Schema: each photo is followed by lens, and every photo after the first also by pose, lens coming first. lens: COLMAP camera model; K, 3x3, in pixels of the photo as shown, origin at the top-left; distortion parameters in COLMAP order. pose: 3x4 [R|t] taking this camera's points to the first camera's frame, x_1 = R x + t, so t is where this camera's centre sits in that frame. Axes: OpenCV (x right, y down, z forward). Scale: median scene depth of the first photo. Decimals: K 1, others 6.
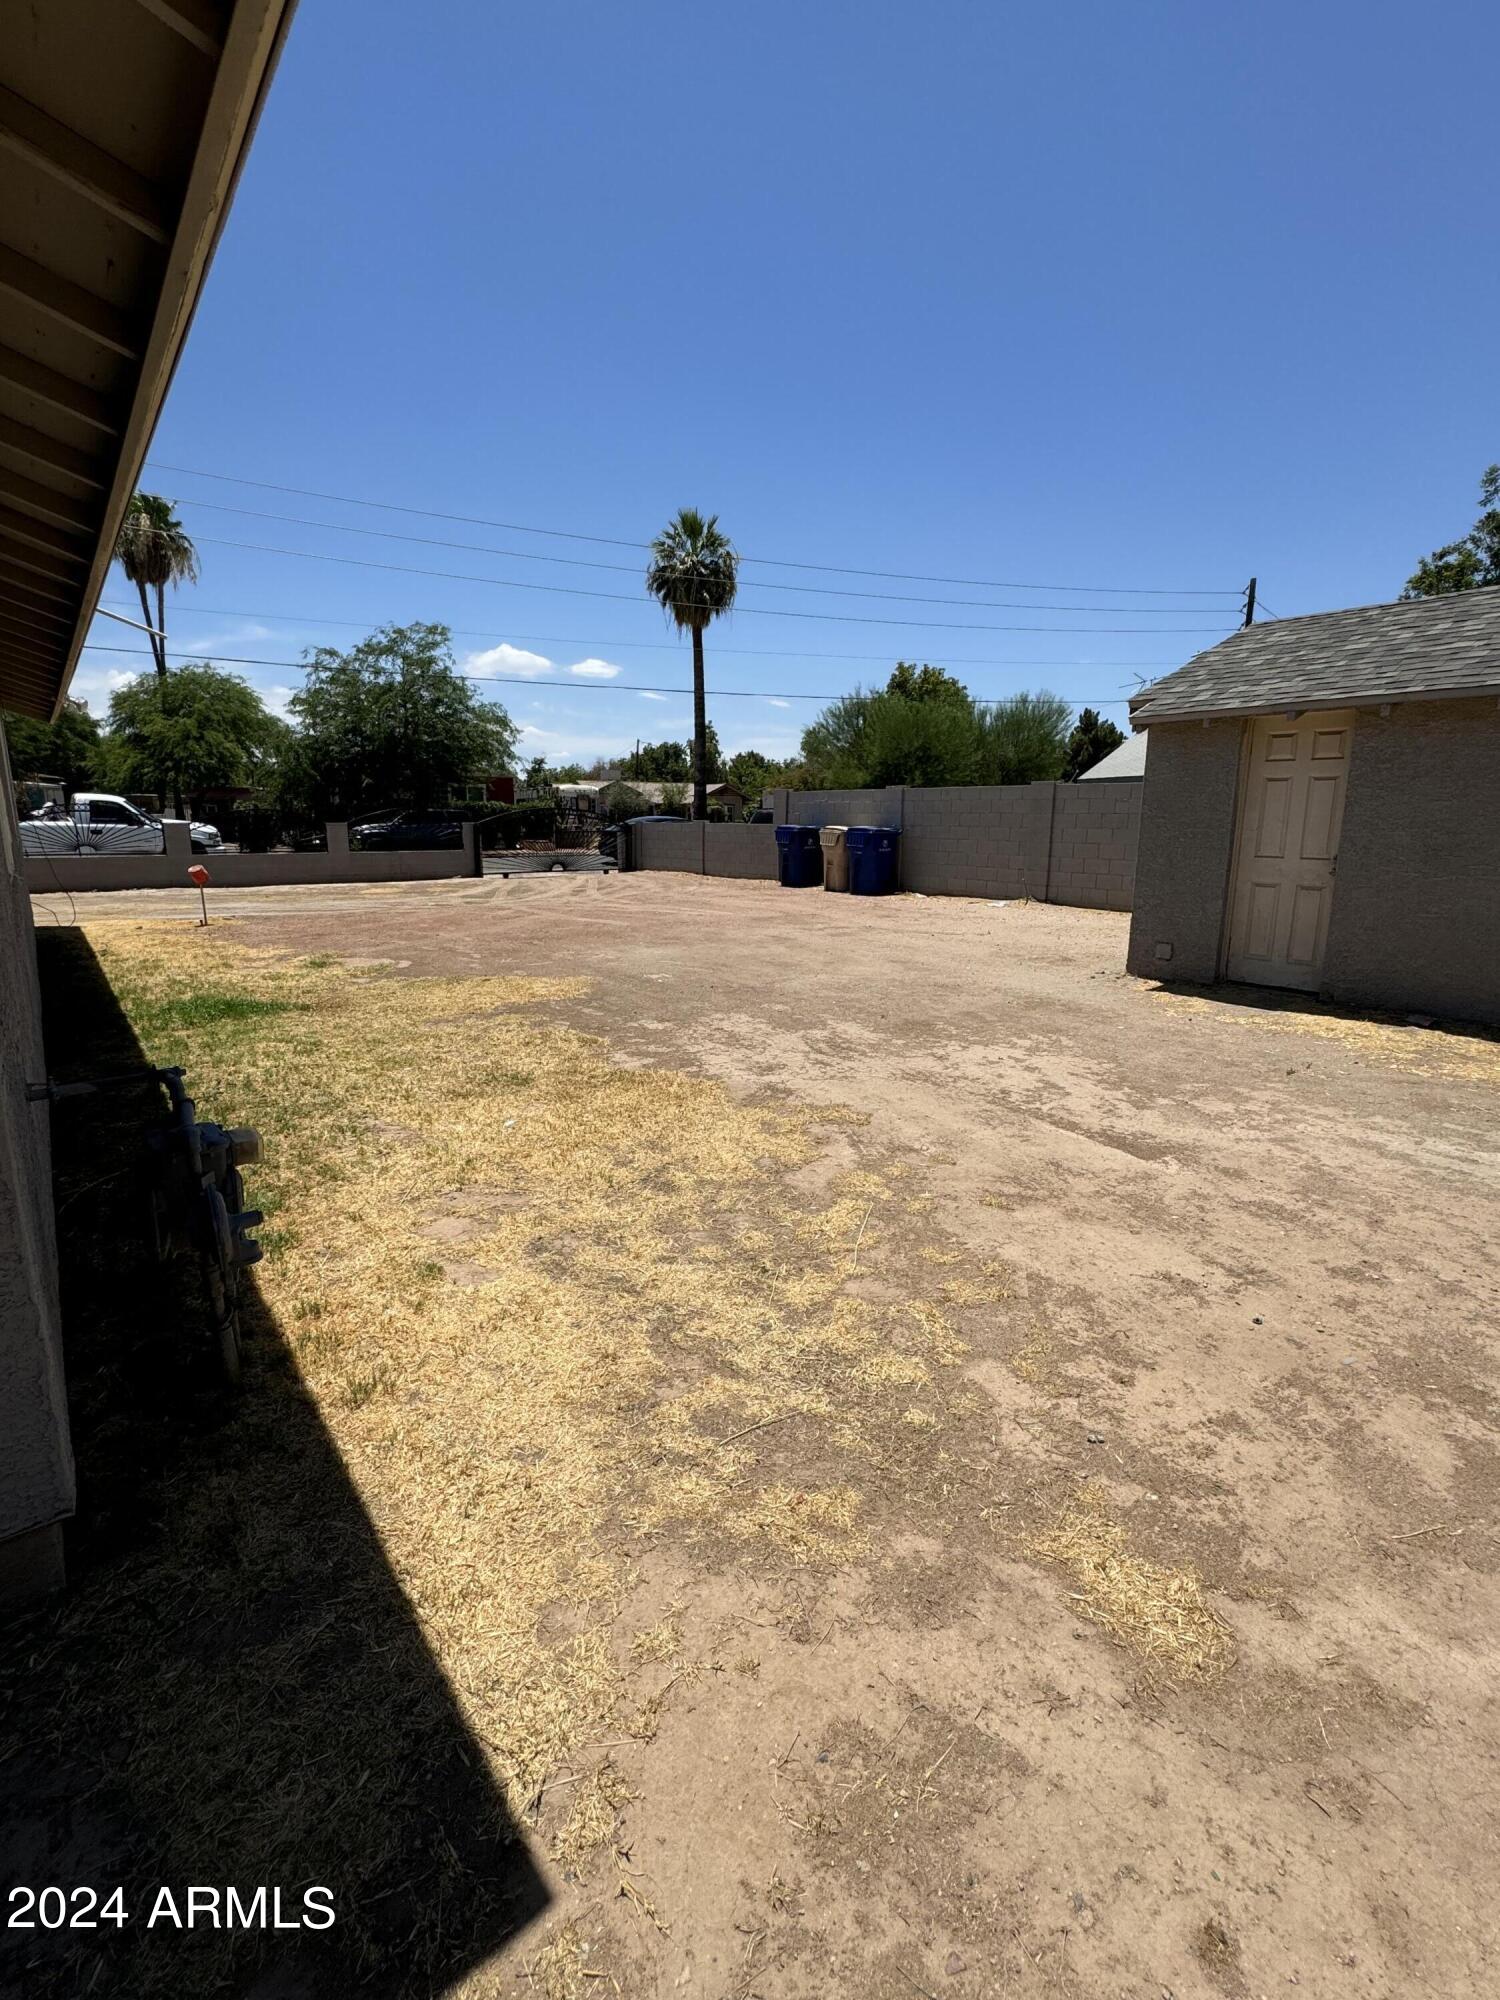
lens RADIAL K [[920.1, 0, 745.4], [0, 920.1, 1004.1], [0, 0, 1]] dist [-0.008537, 0.004461]
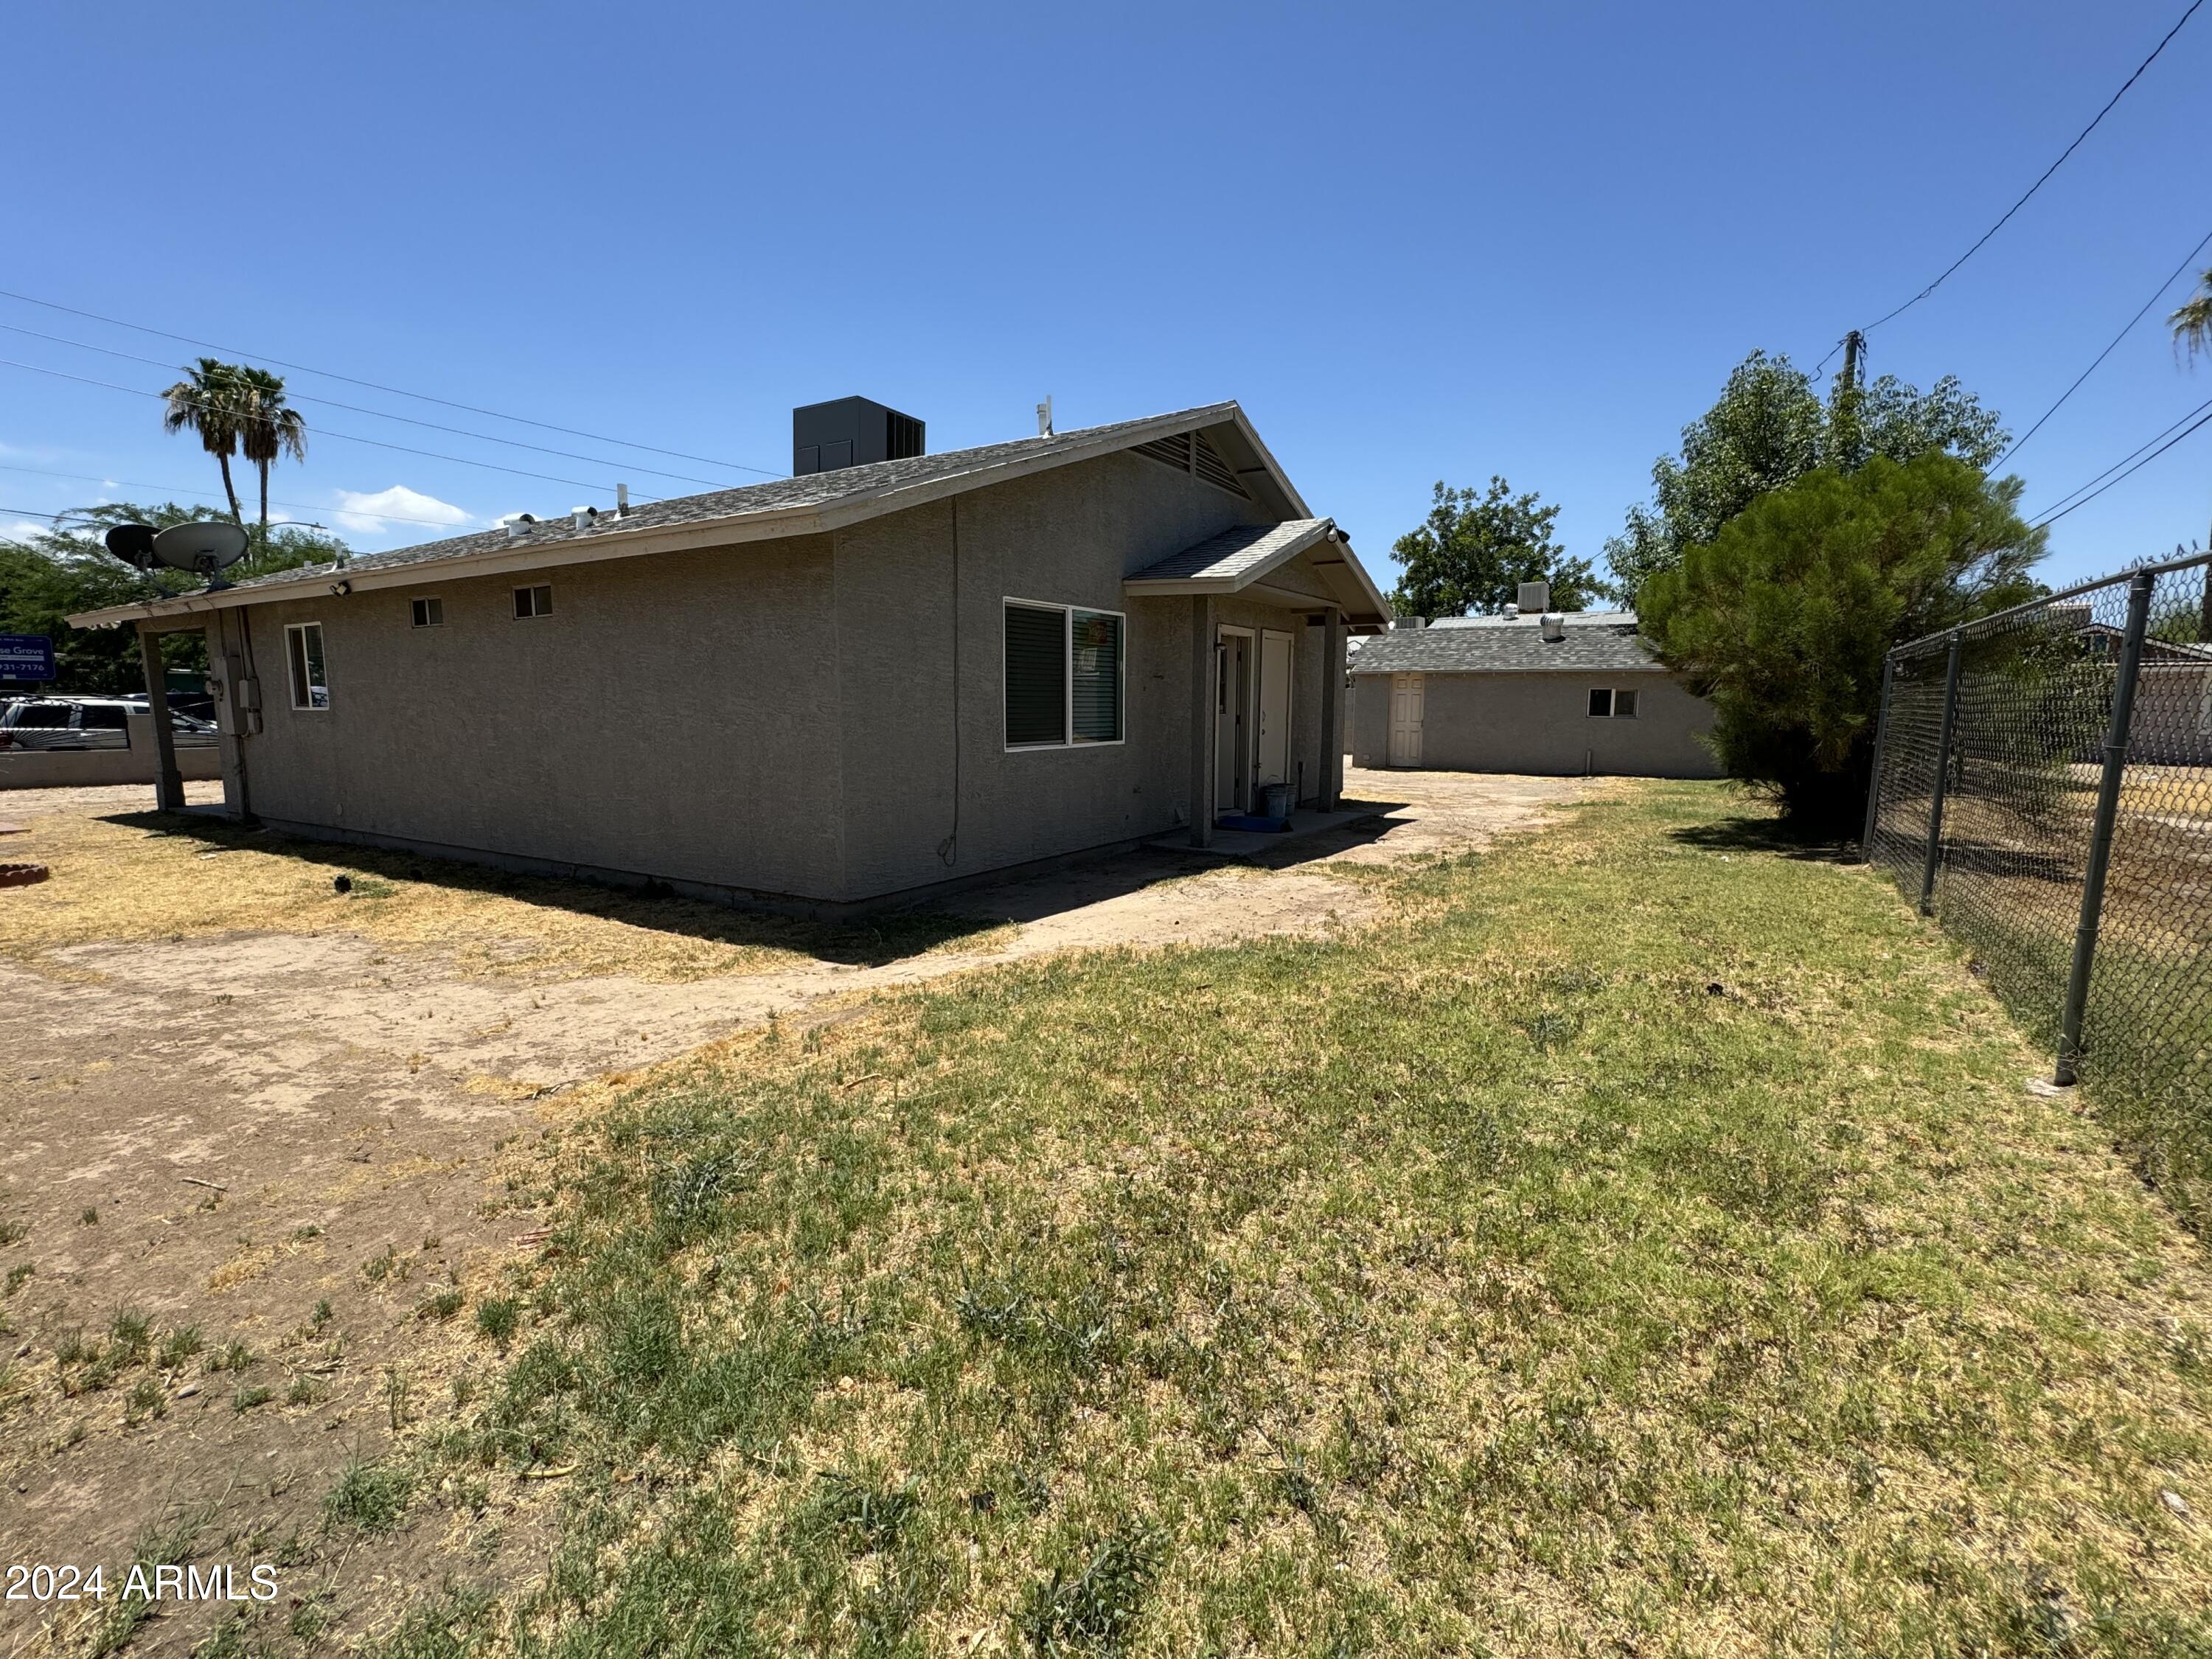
lens RADIAL K [[1017.7, 0, 1108.3], [0, 1017.7, 827.2], [0, 0, 1]] dist [-0.008537, 0.004461]
pose [[0.939088, -0.044447, 0.340791, -1.408271], [0.070625, 0.995396, -0.064792, 0.316168], [-0.336342, 0.084914, 0.937904, -1.670848]]
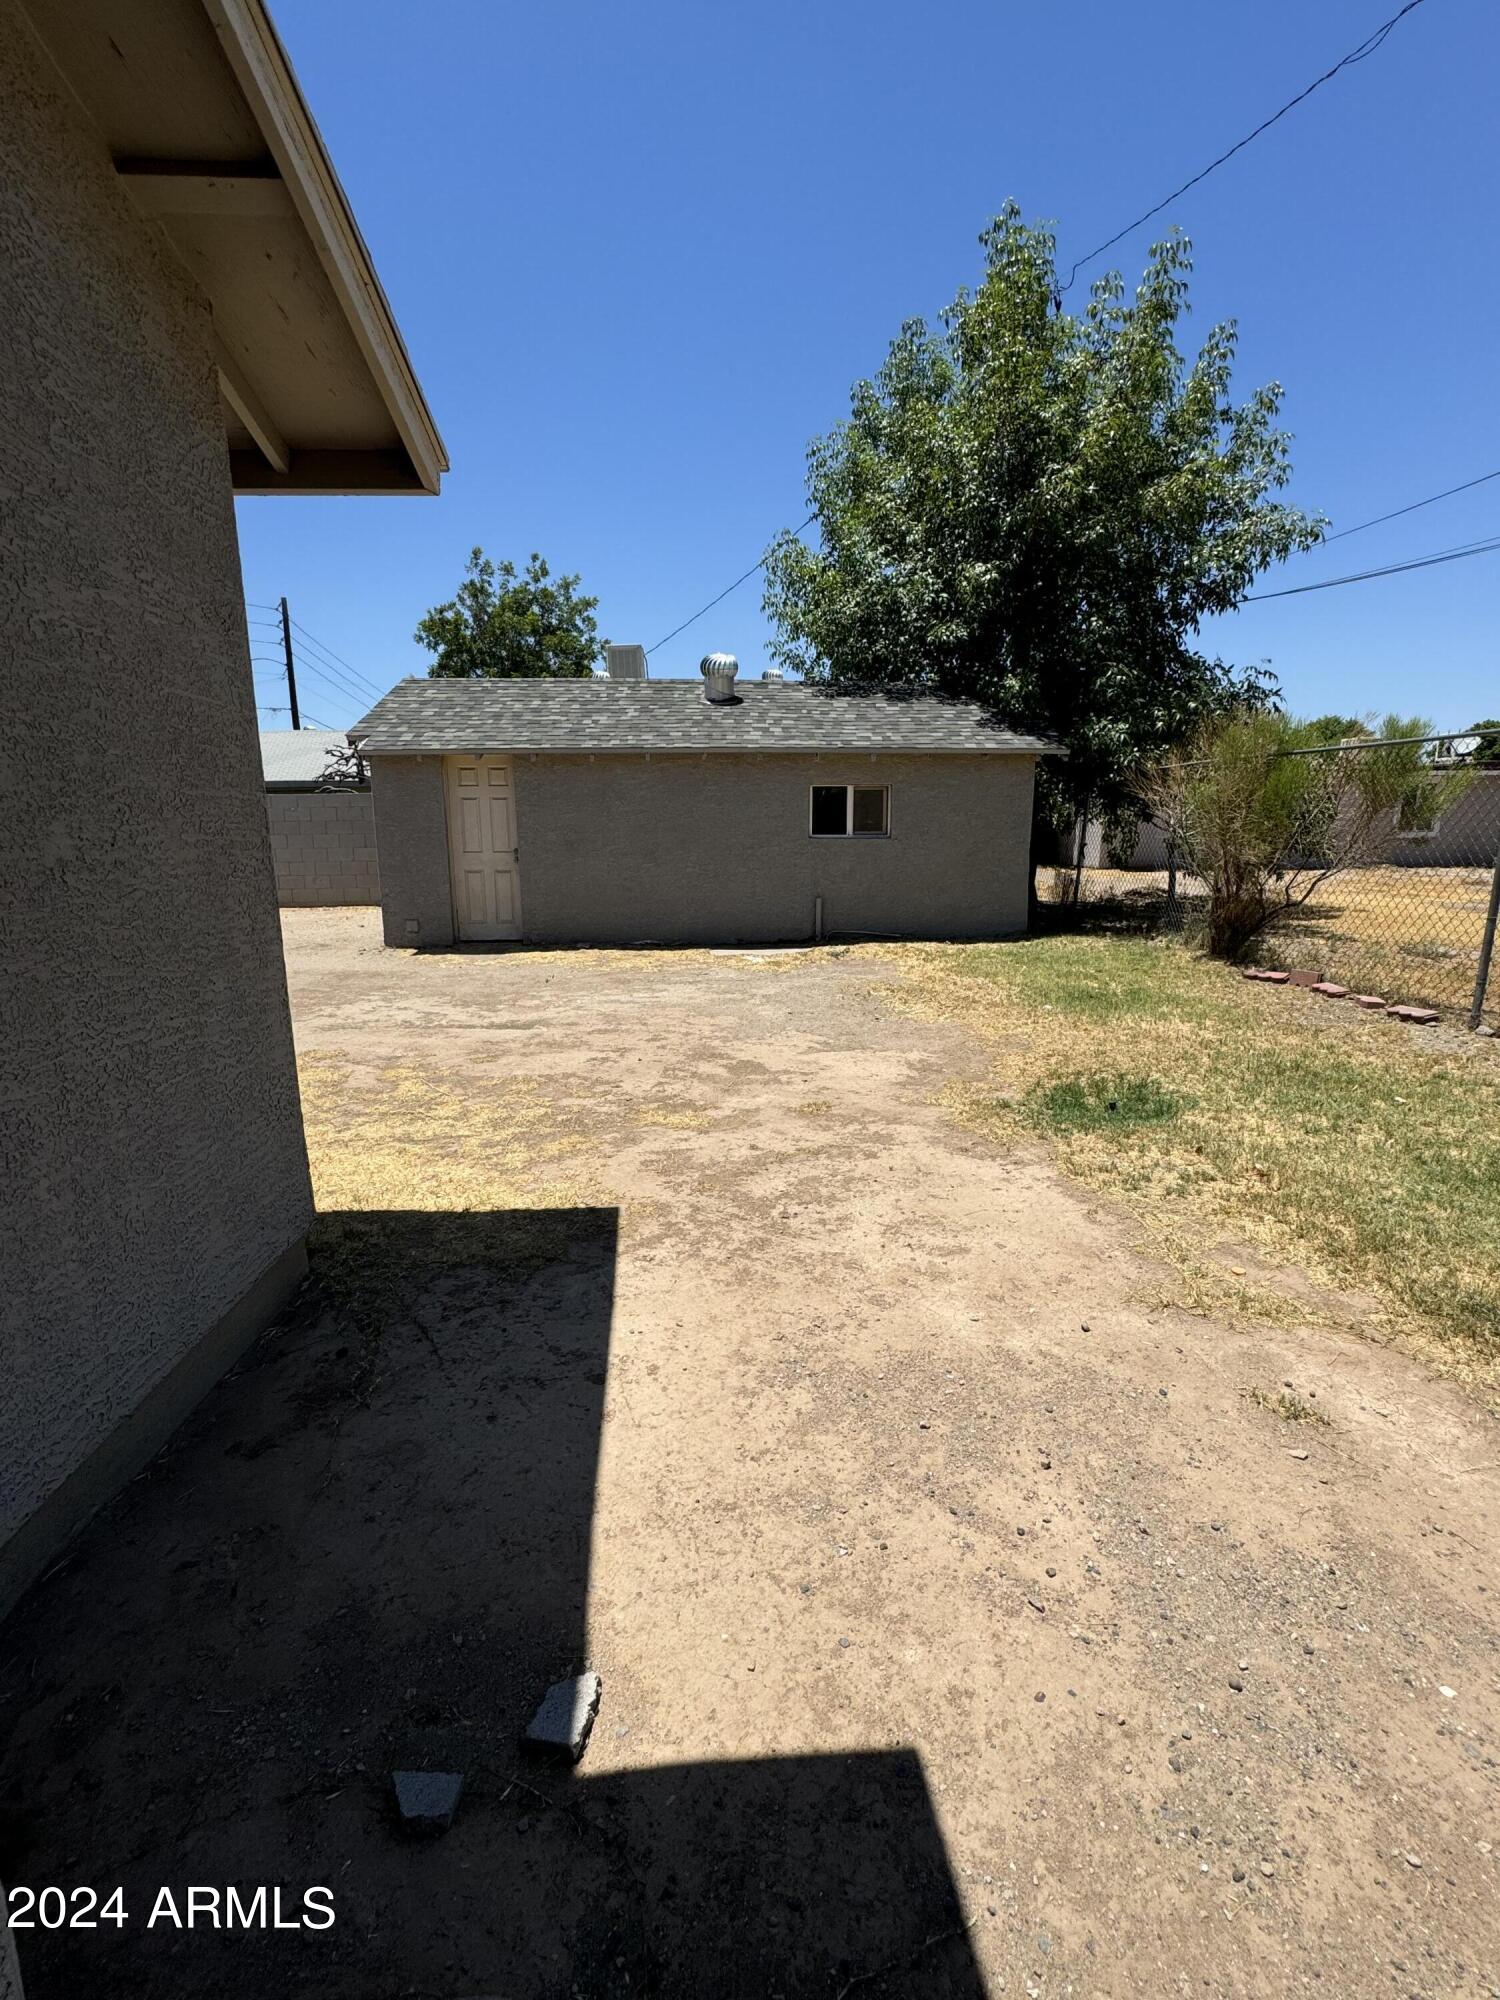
lens RADIAL K [[920.1, 0, 750.7], [0, 920.1, 997.7], [0, 0, 1]] dist [-0.008537, 0.004461]
pose [[0.582539, -0.168263, 0.795195, -0.371231], [0.174980, 0.981360, 0.079469, 0.026751], [-0.793744, 0.092850, 0.601123, -0.199699]]
